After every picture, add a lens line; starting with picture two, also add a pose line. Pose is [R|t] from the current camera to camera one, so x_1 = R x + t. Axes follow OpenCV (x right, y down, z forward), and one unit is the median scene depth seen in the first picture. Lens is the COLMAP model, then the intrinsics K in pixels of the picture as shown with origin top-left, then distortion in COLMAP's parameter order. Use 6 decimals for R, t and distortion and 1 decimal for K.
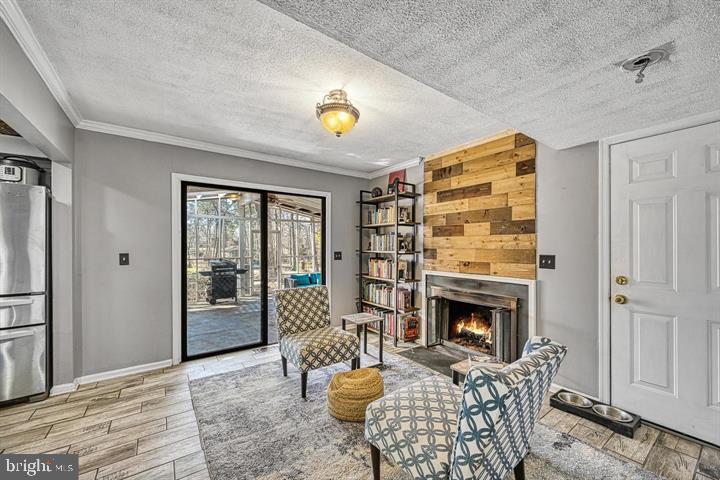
lens RADIAL K [[284.7, 0, 366.9], [0, 284.7, 248.5], [0, 0, 1]] dist [0.000818, 0.000098]
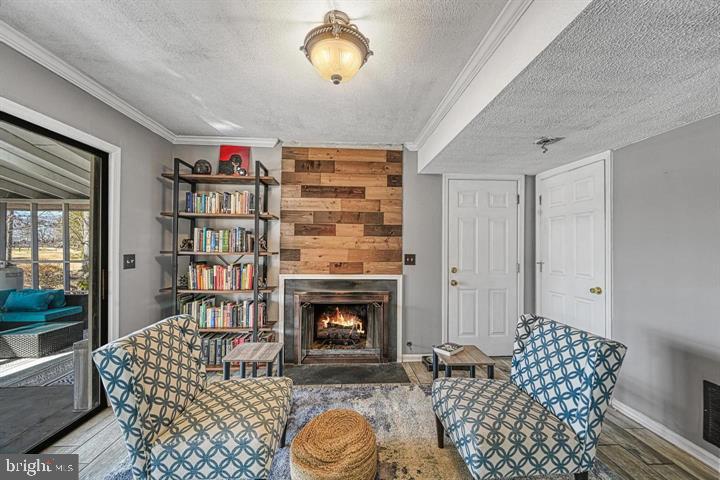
lens RADIAL K [[281.3, 0, 359.0], [0, 281.3, 245.8], [0, 0, 1]] dist [-0.000519, 0.000053]
pose [[0.548995, 0.007880, 0.835789, -0.424727], [-0.002563, 0.999967, -0.007745, -0.003345], [-0.835822, 0.002110, 0.548997, 0.403596]]
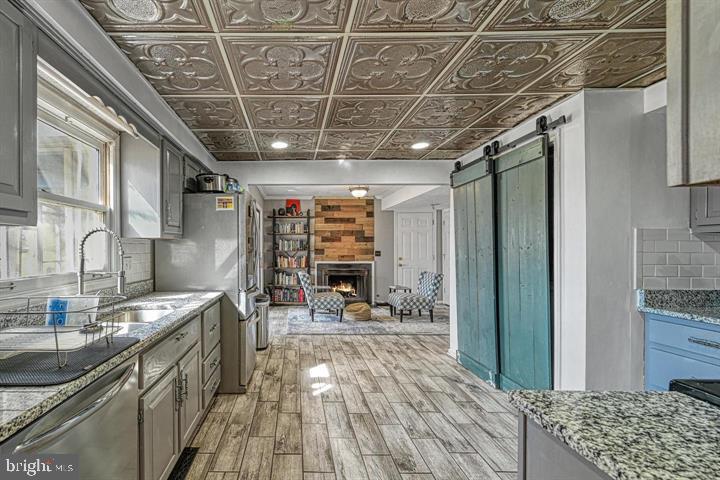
lens RADIAL K [[321.8, 0, 297.2], [0, 321.8, 249.6], [0, 0, 1]] dist [-0.000951, -0.000044]
pose [[0.577134, -0.004962, 0.816634, -1.687985], [0.006697, 0.999977, 0.001343, 0.002167], [-0.816622, 0.004693, 0.577154, -0.050136]]
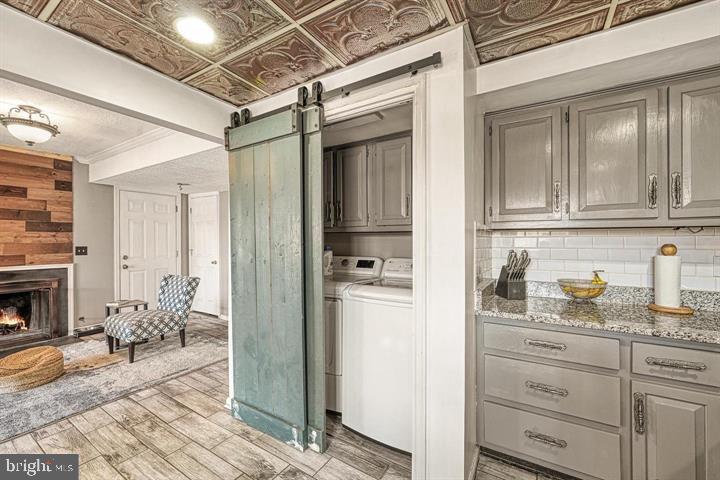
lens RADIAL K [[292.2, 0, 362.8], [0, 292.2, 240.7], [0, 0, 1]] dist [-0.003237, -0.000031]
pose [[-0.385349, -0.001059, 0.922770, -1.153182], [0.006539, 0.999971, 0.003878, -0.004206], [-0.922748, 0.007528, -0.385331, 0.150544]]
